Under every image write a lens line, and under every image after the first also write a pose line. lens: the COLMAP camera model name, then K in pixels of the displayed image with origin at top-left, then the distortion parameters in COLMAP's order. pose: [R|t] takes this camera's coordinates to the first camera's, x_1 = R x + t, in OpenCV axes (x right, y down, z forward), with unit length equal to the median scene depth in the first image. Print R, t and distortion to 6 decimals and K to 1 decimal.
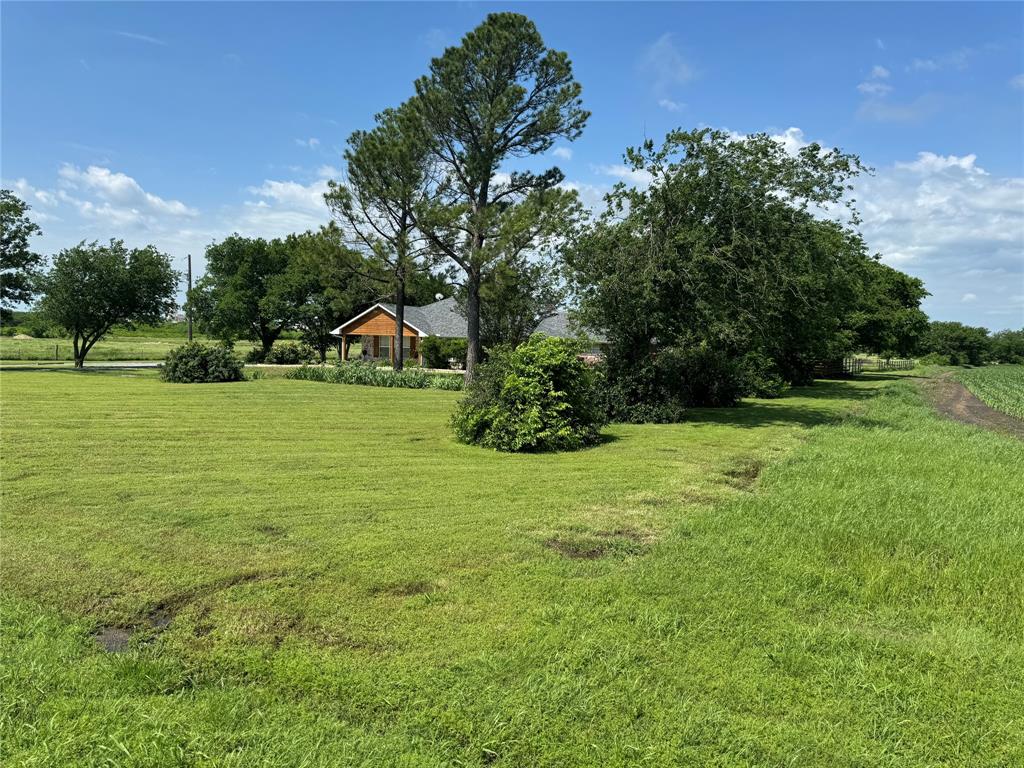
lens RADIAL K [[645.2, 0, 531.6], [0, 645.2, 383.4], [0, 0, 1]] dist [0.068173, -0.084771]
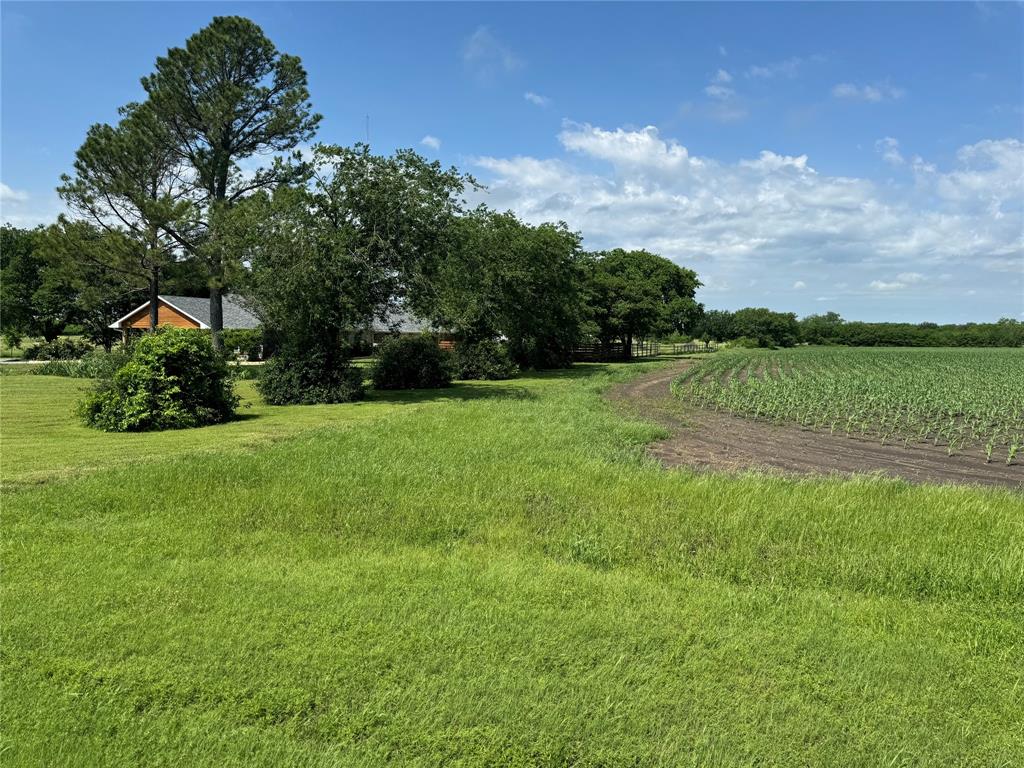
lens RADIAL K [[645.2, 0, 531.6], [0, 645.2, 383.4], [0, 0, 1]] dist [0.068173, -0.084771]
pose [[0.985610, -0.030161, 0.166323, 0.128213], [0.027470, 0.999452, 0.018454, 0.005553], [-0.166788, -0.013620, 0.985899, -0.060562]]
